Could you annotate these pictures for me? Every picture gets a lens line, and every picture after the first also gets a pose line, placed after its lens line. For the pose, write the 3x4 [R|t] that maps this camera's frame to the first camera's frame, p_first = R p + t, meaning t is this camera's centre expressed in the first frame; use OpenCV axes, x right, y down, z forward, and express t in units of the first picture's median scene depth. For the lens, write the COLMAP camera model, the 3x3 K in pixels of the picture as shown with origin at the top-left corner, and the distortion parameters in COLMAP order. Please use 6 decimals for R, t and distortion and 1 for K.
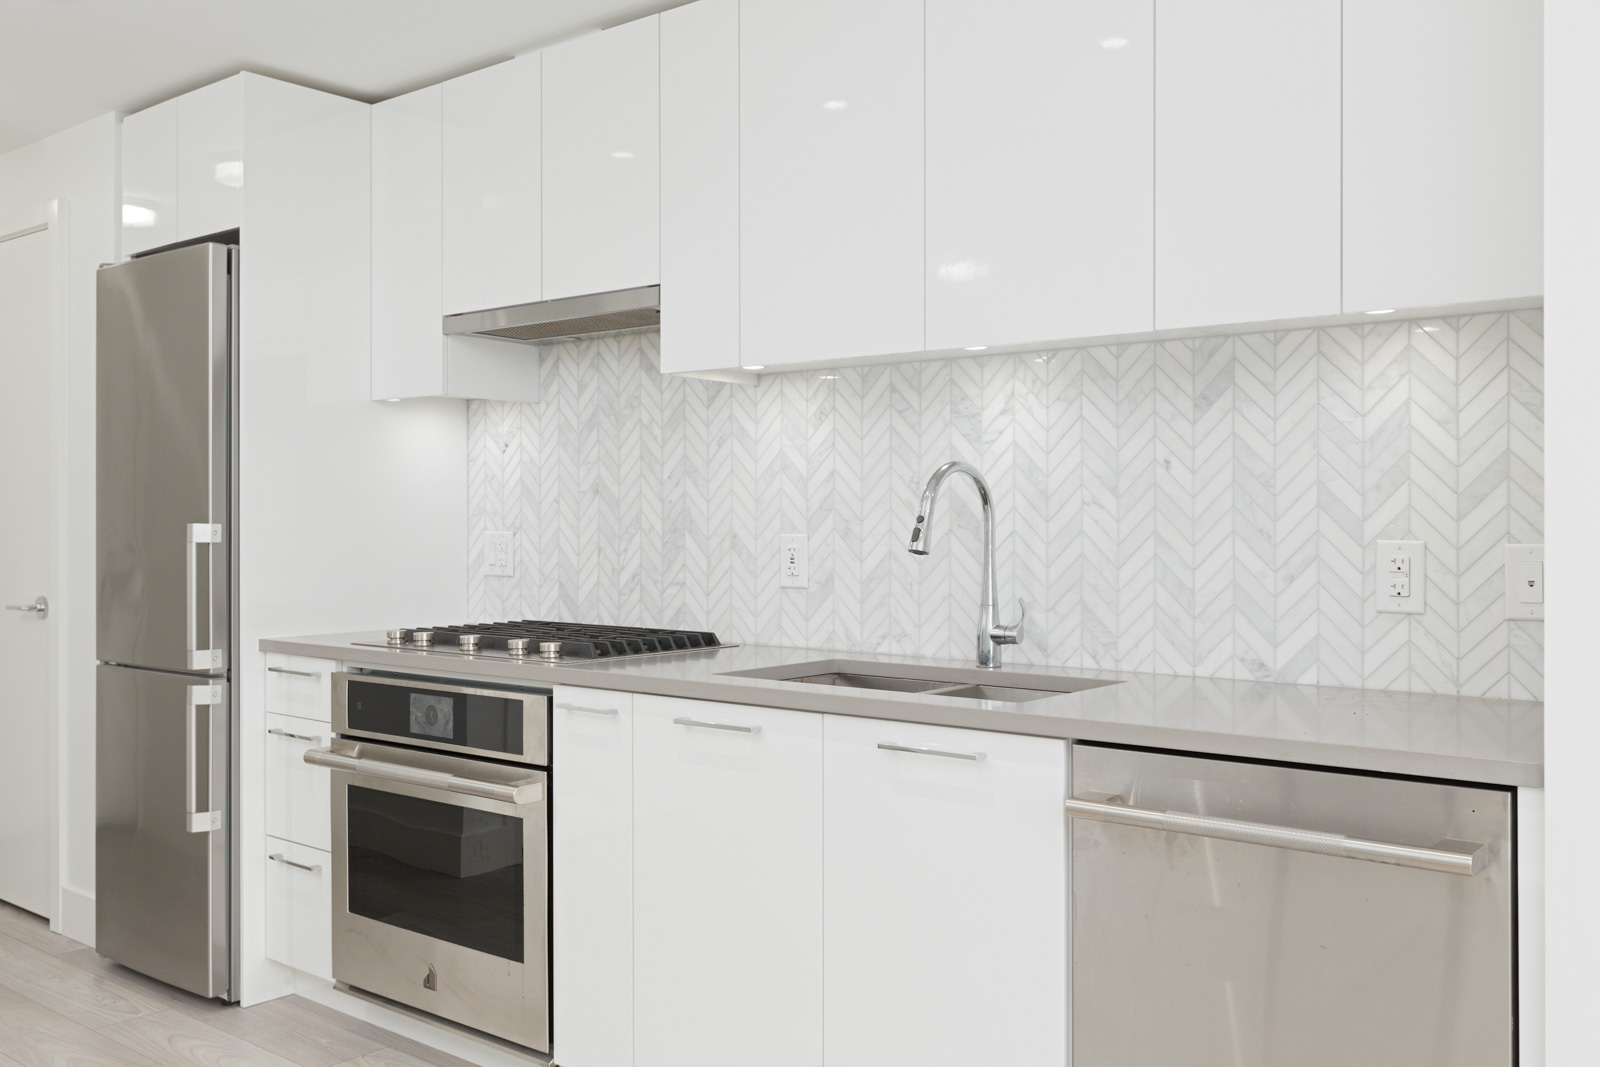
lens RADIAL K [[1404.0, 0, 792.3], [0, 1404.0, 517.3], [0, 0, 1]] dist [-0.009880, 0.011395]
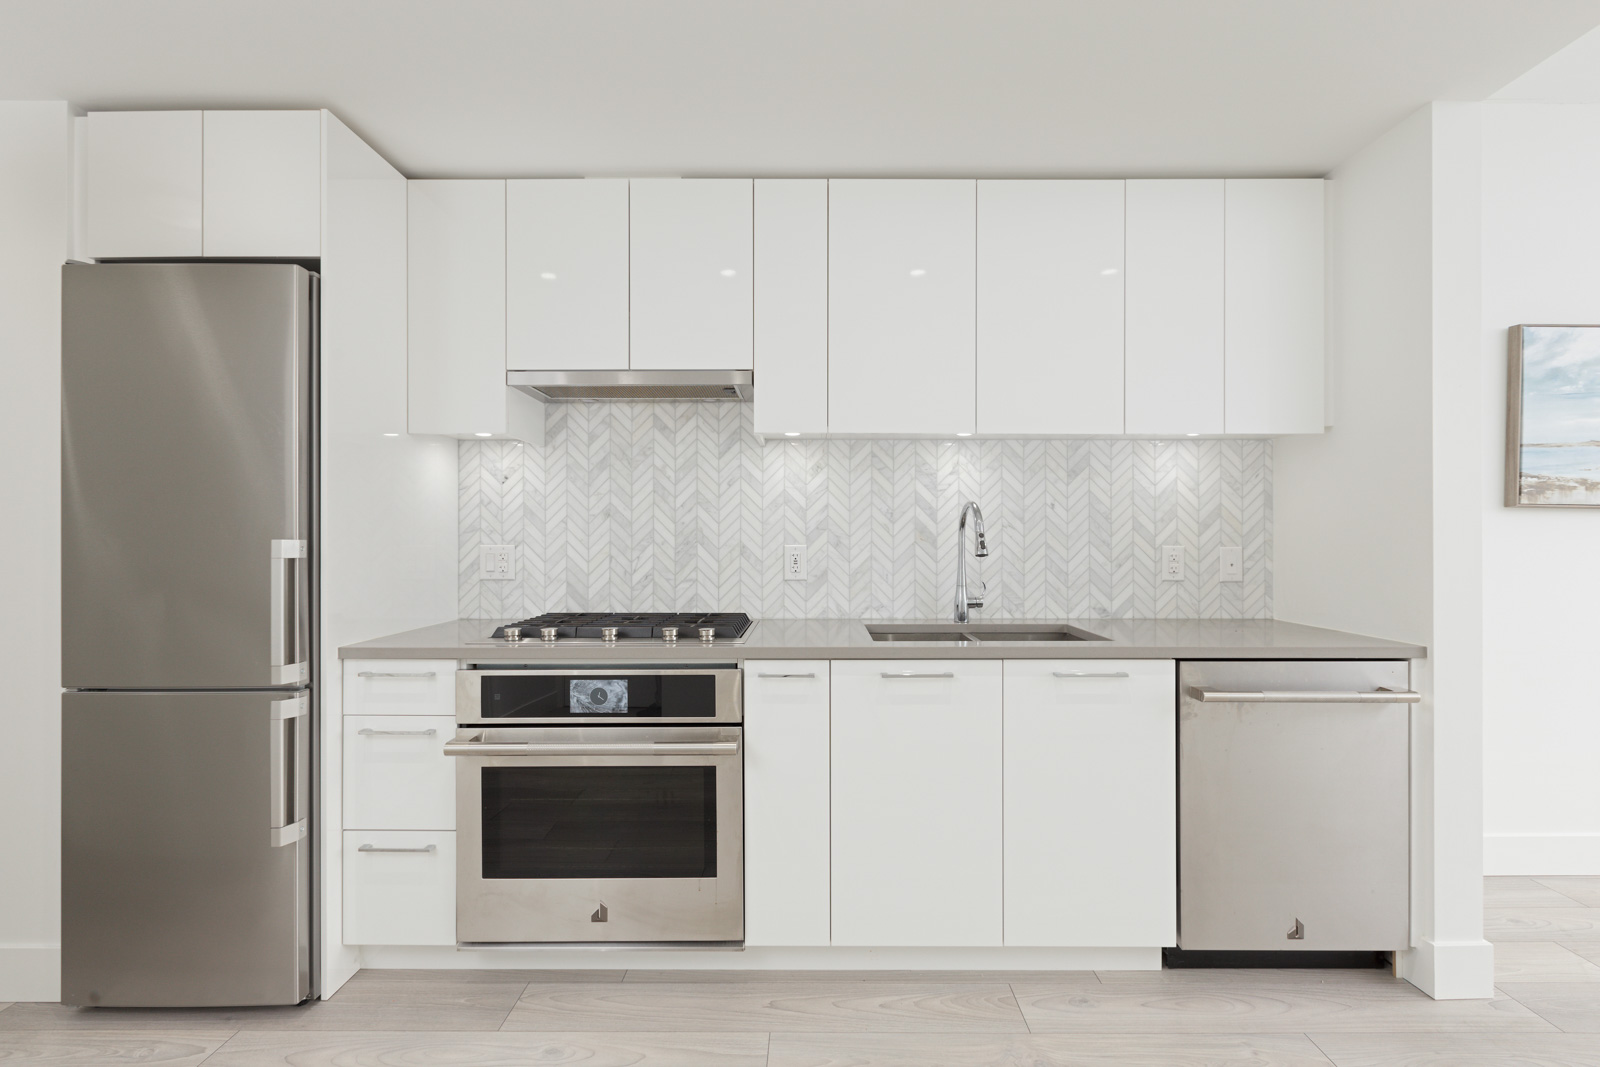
lens RADIAL K [[715.7, 0, 809.4], [0, 715.7, 534.3], [0, 0, 1]] dist [-0.000002, -0.000740]
pose [[0.778897, 0.000953, 0.627151, -0.468995], [-0.000874, 1.000000, -0.000433, 0.000518], [-0.627151, -0.000211, 0.778898, 0.373096]]
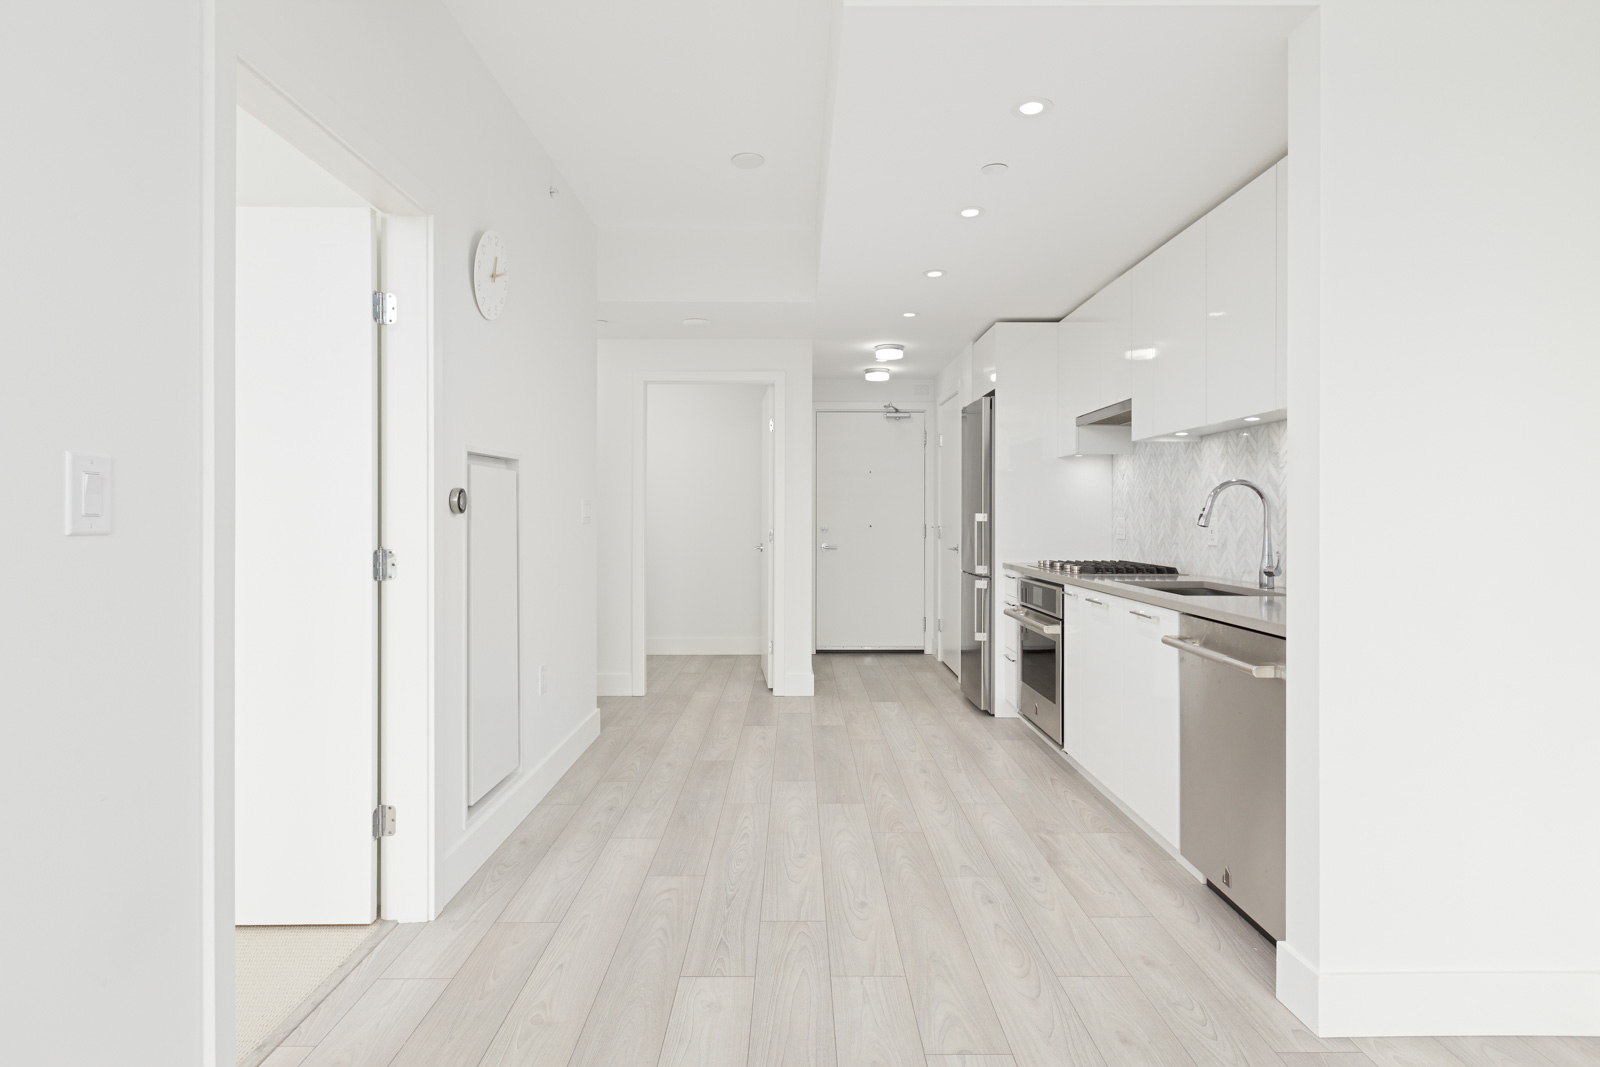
lens RADIAL K [[840.8, 0, 802.3], [0, 840.8, 518.8], [0, 0, 1]] dist [0.006899, 0.000150]
pose [[0.636946, 0.003814, -0.770899, 0.521784], [0.000369, 0.999986, 0.005253, 0.006462], [0.770908, -0.003630, 0.636936, -0.165340]]
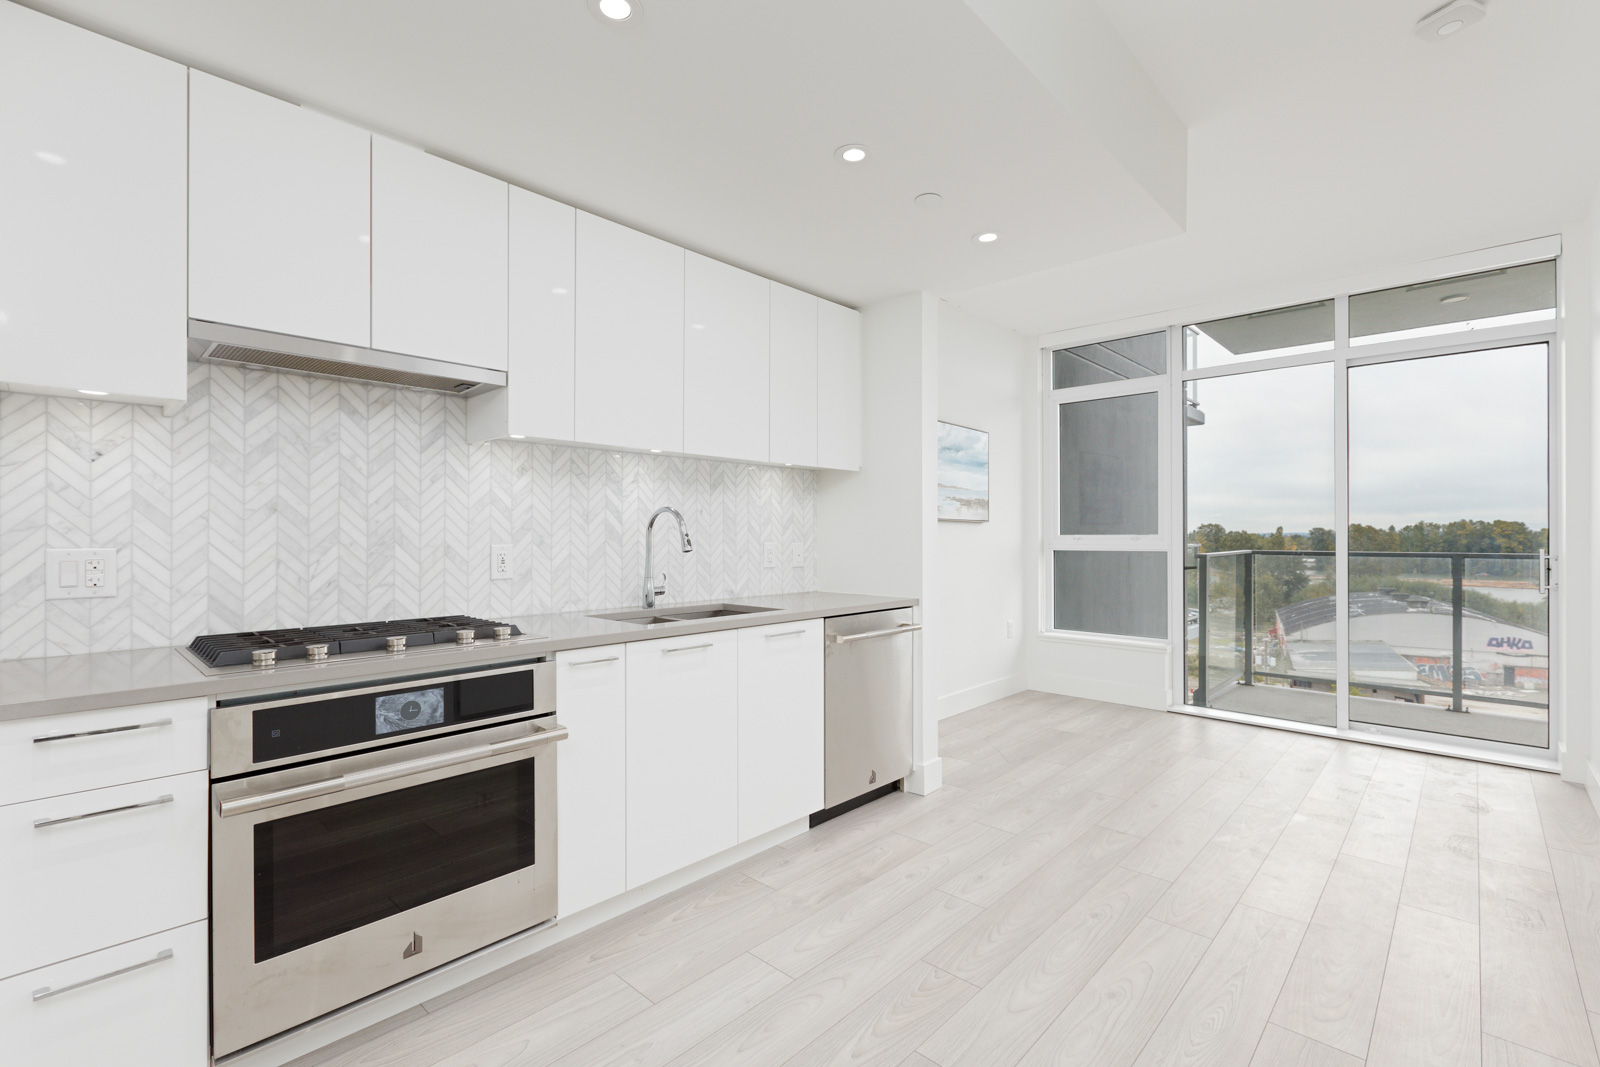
lens RADIAL K [[715.7, 0, 796.5], [0, 715.7, 534.9], [0, 0, 1]] dist [-0.000002, -0.000740]
pose [[0.075899, 0.000725, 0.997115, -0.745770], [-0.001707, 0.999998, -0.000597, 0.001025], [-0.997114, -0.001657, 0.075900, 0.604586]]
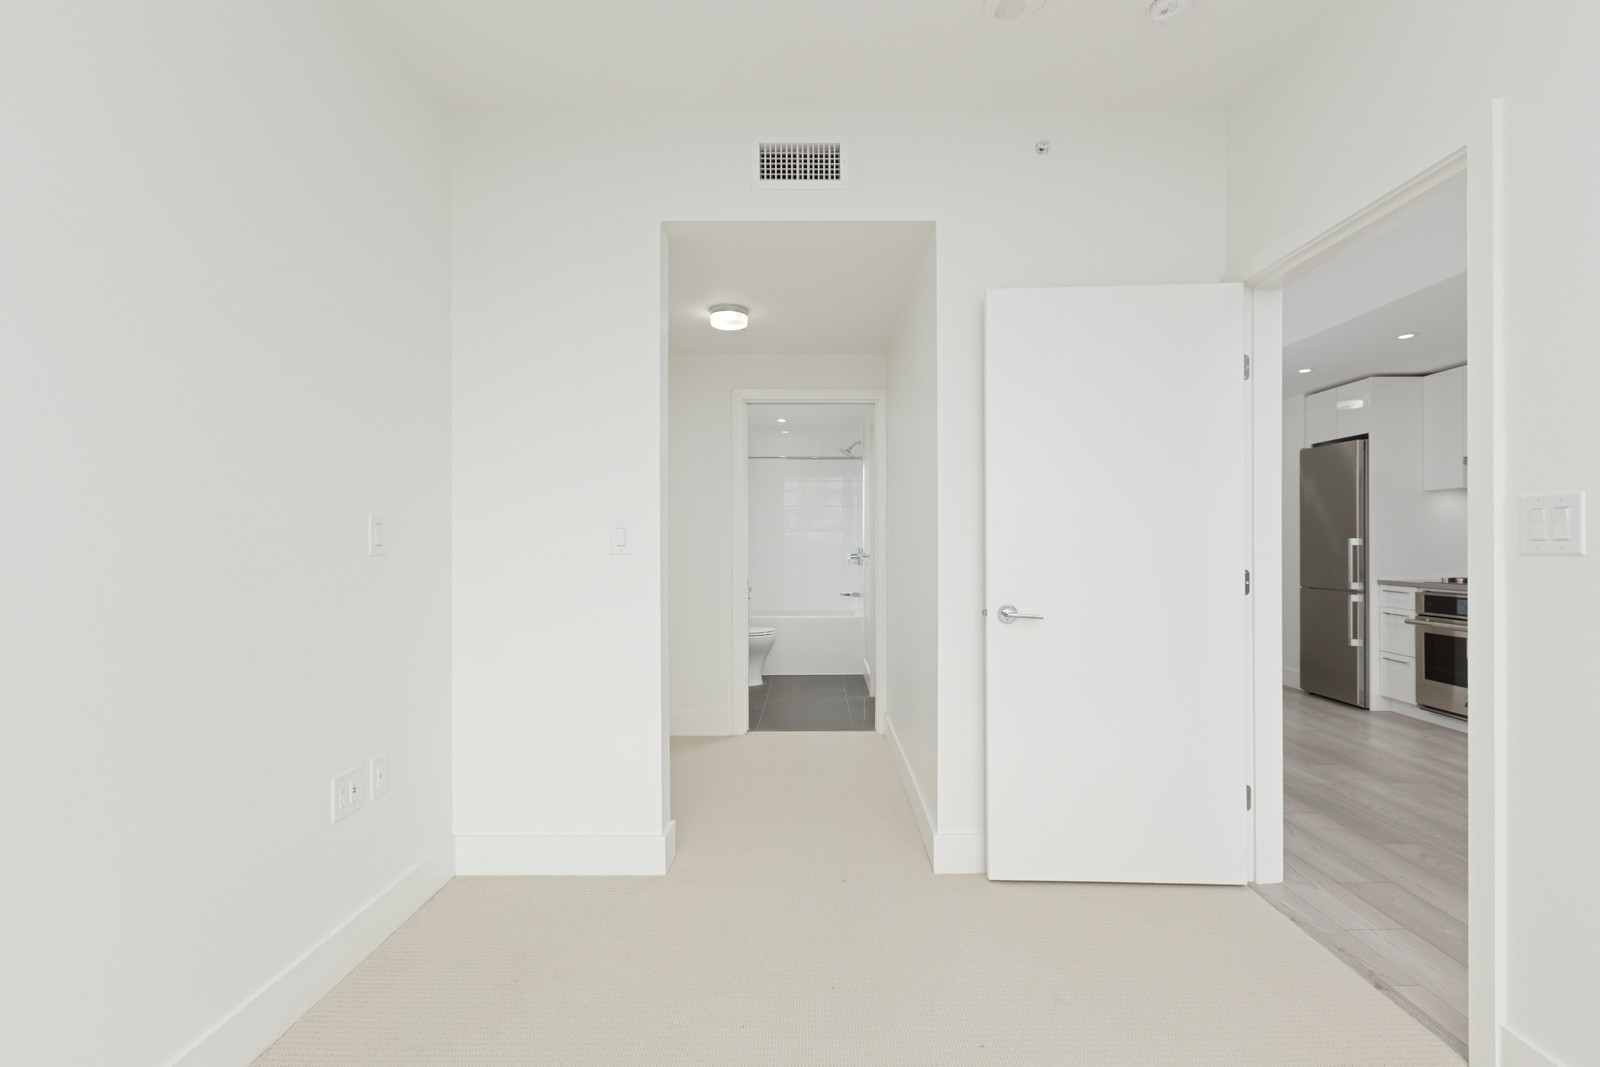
lens RADIAL K [[715.7, 0, 831.2], [0, 715.7, 544.5], [0, 0, 1]] dist [-0.000002, -0.000740]
pose [[0.643545, -0.000363, -0.765408, 0.009263], [0.003845, 0.999989, 0.002759, 0.009372], [0.765398, -0.004718, 0.643540, -0.783908]]
